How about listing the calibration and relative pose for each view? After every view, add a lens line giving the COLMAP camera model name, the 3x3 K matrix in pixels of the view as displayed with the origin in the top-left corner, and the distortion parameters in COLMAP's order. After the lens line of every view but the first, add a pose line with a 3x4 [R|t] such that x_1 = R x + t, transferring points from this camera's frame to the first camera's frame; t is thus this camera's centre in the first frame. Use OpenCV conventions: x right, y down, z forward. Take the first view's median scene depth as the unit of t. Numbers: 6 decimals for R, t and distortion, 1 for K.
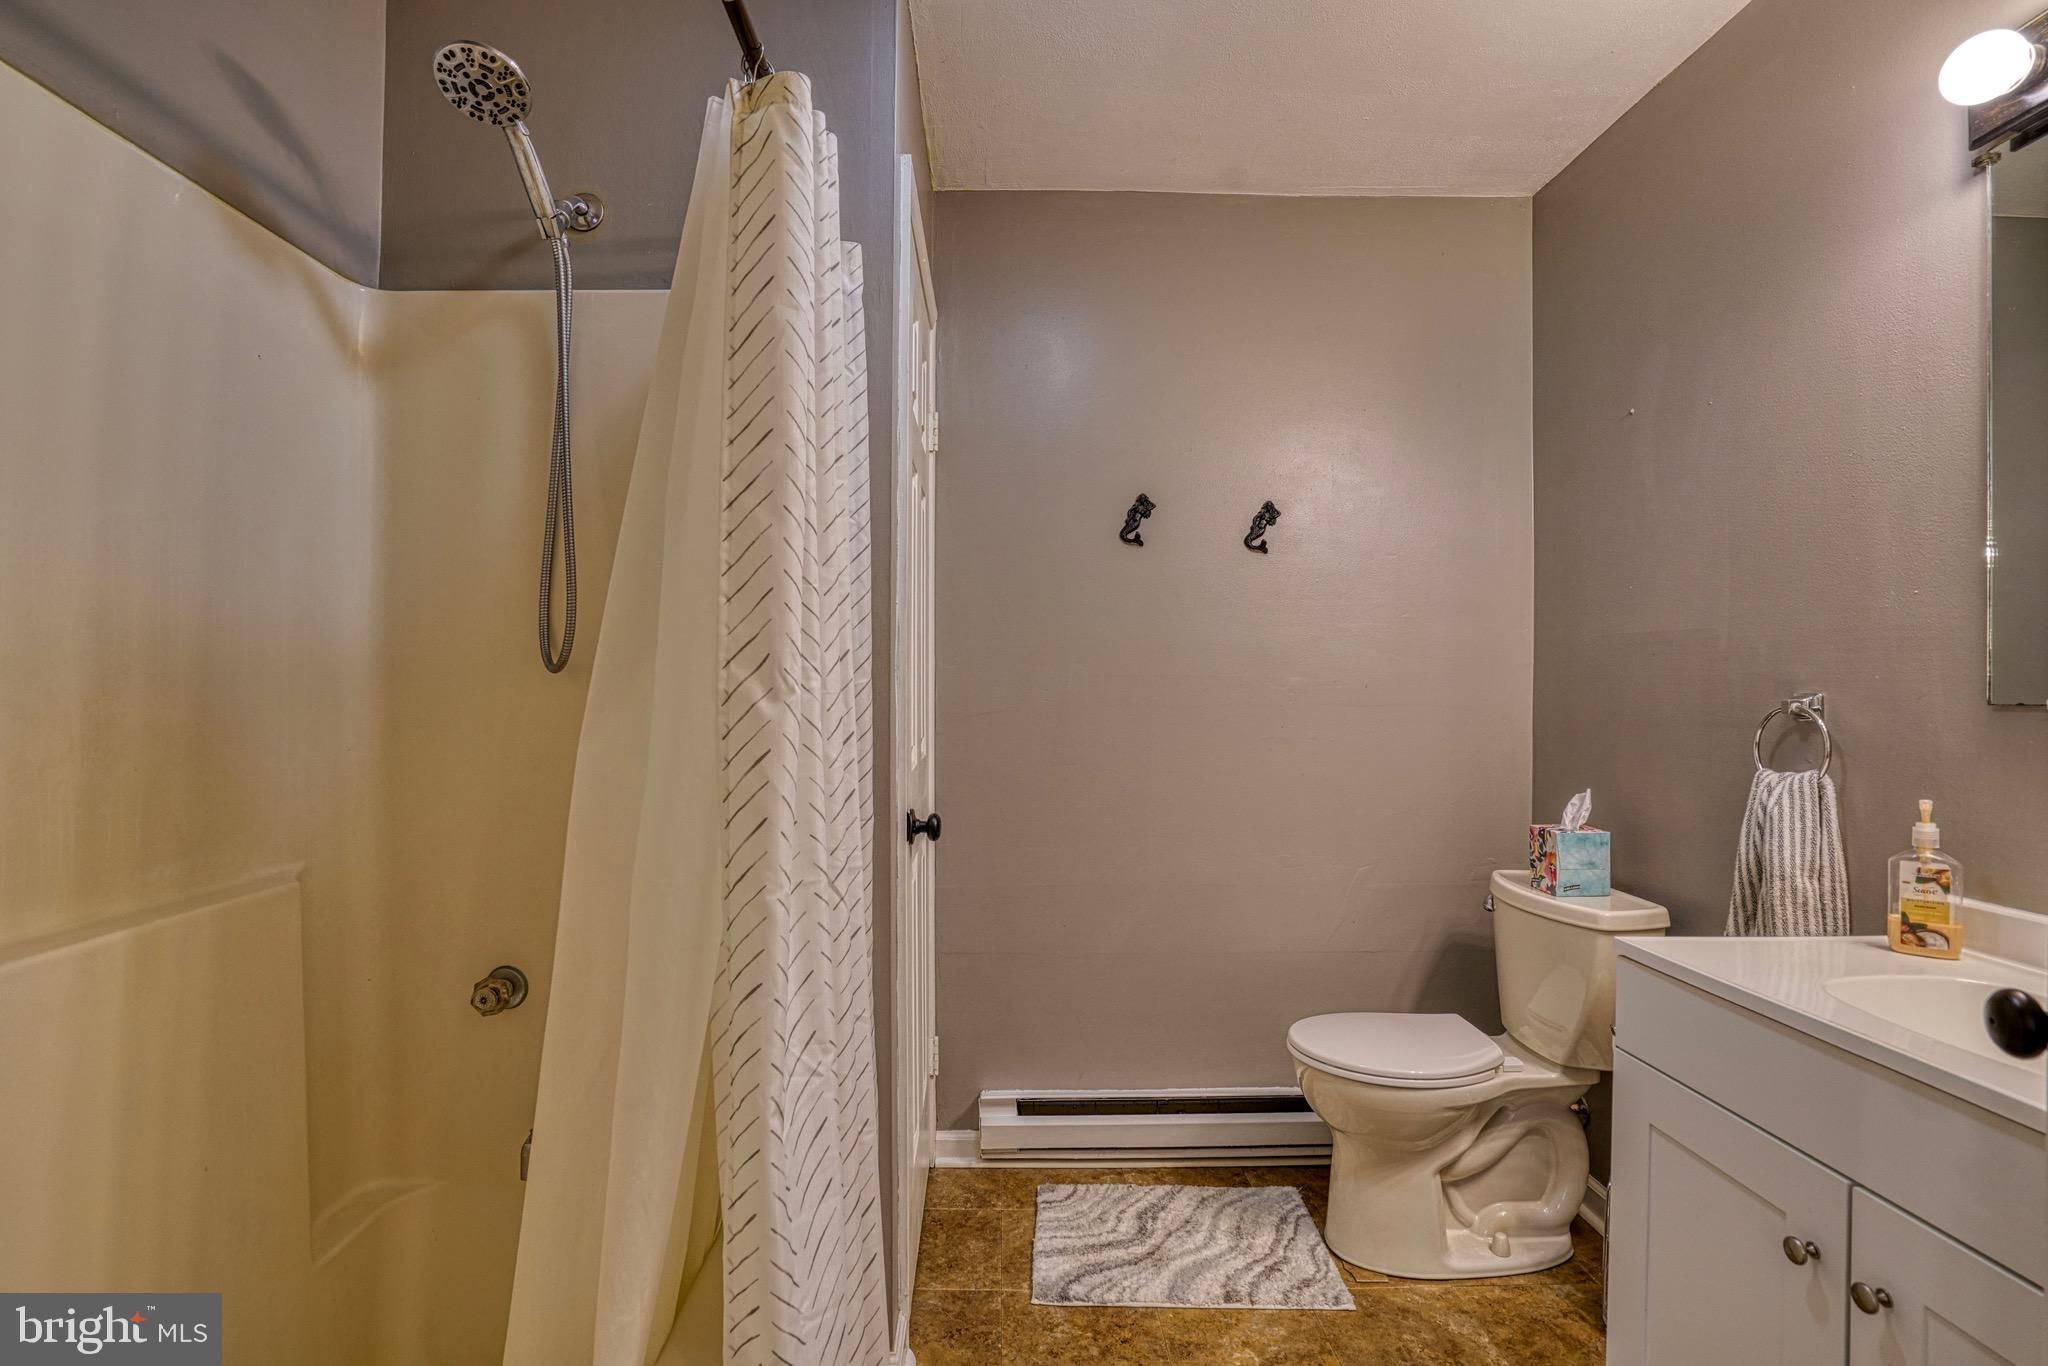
lens RADIAL K [[981.2, 0, 1016.9], [0, 981.2, 692.8], [0, 0, 1]] dist [-0.057261, 0.026634]
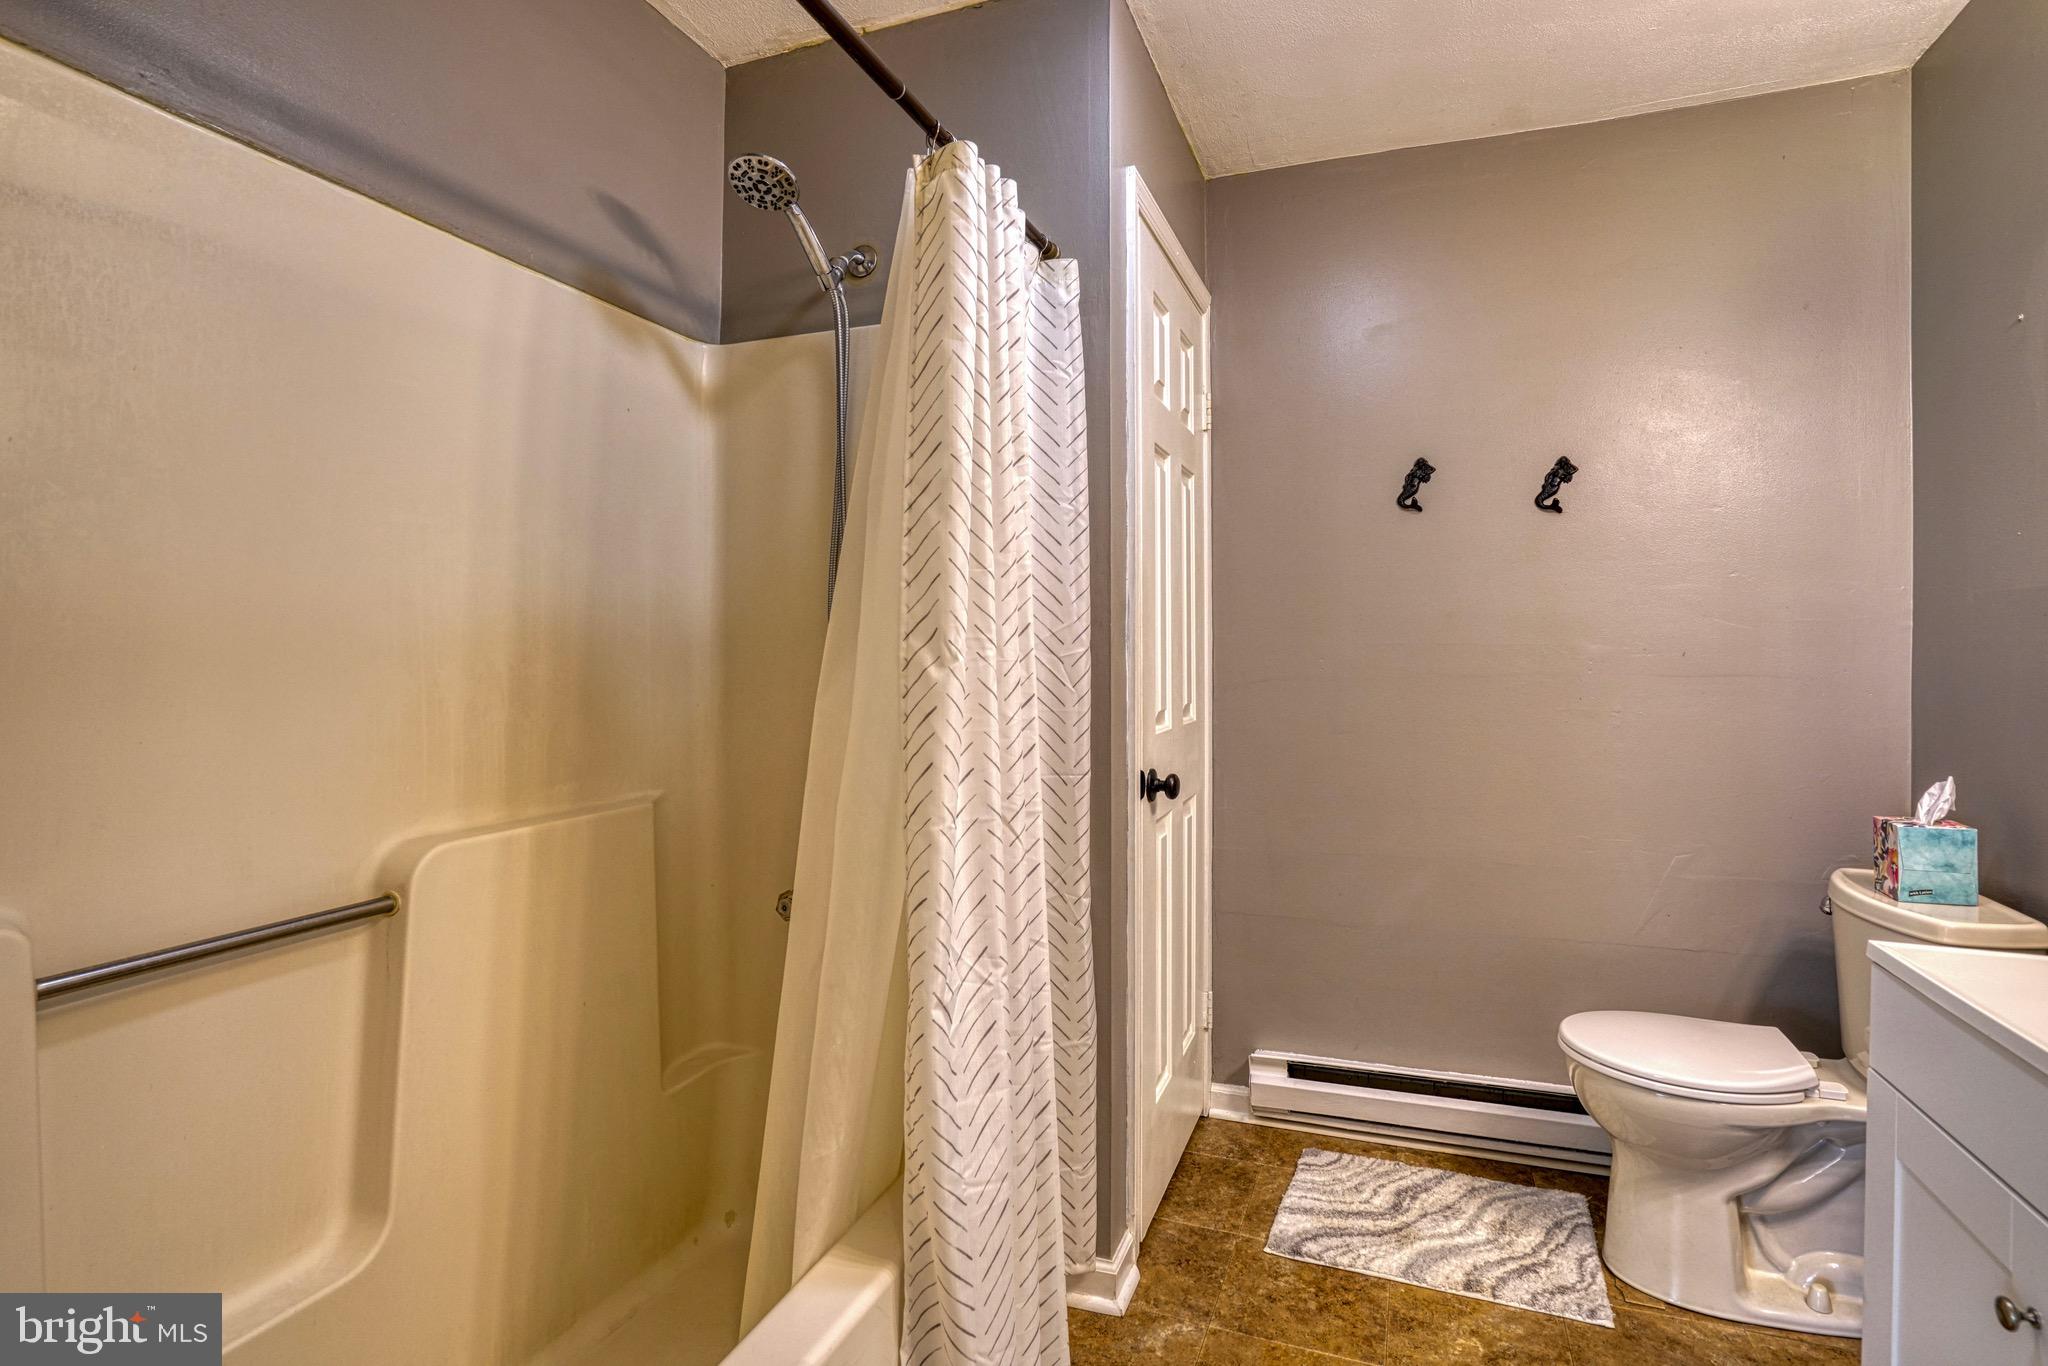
lens RADIAL K [[965.8, 0, 1028.9], [0, 965.8, 664.0], [0, 0, 1]] dist [-0.053002, 0.020275]
pose [[0.937575, 0.001747, -0.347780, 0.131861], [-0.001080, 0.999997, 0.002110, 0.001006], [0.347783, -0.001603, 0.937574, -0.041252]]
